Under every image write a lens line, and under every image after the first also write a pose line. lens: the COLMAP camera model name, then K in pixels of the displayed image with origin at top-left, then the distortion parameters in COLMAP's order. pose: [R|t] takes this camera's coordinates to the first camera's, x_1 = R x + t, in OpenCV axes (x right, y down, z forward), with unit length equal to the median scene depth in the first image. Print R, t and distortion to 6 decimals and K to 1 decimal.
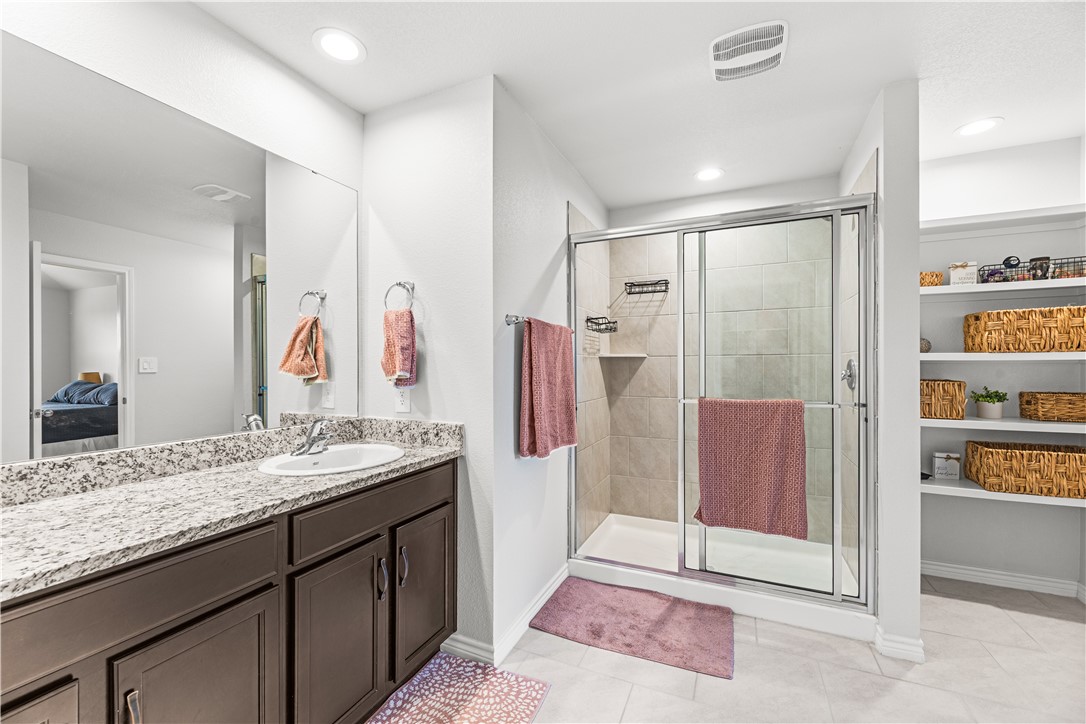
lens RADIAL K [[439.6, 0, 544.5], [0, 439.6, 365.6], [0, 0, 1]] dist [0.000731, 0.000584]
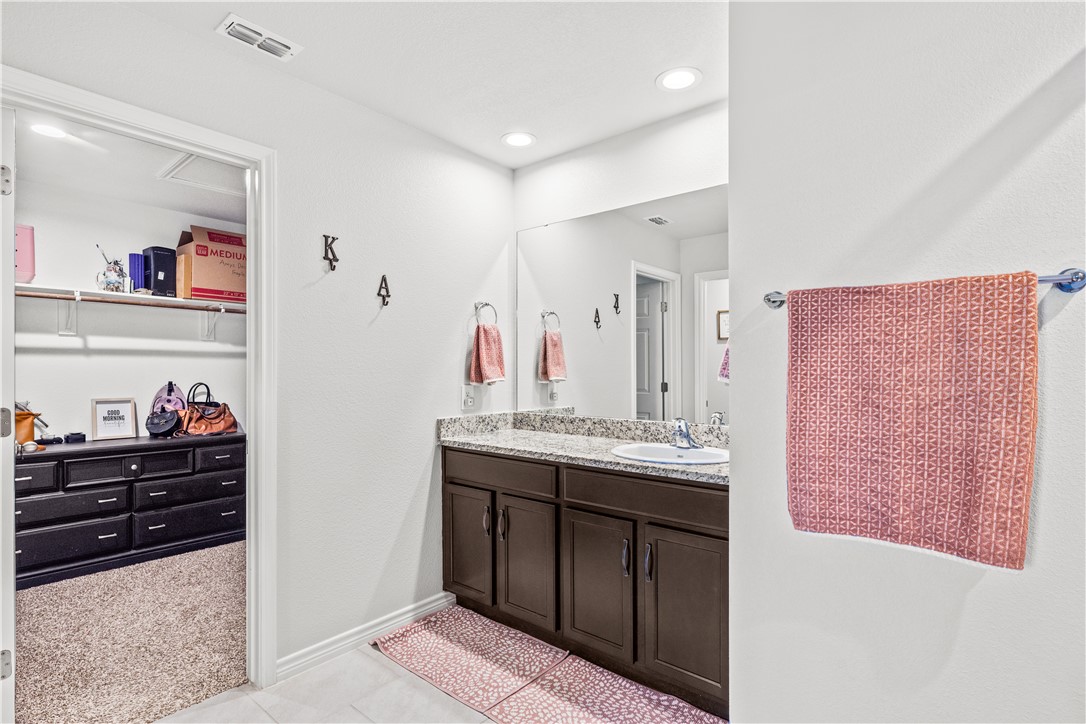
lens RADIAL K [[531.4, 0, 537.4], [0, 531.4, 368.8], [0, 0, 1]] dist [-0.004687, -0.000235]
pose [[-0.277252, -0.003067, -0.960792, 1.070024], [0.002022, 0.999991, -0.003775, 0.000595], [0.960795, -0.002989, -0.277243, 1.219457]]
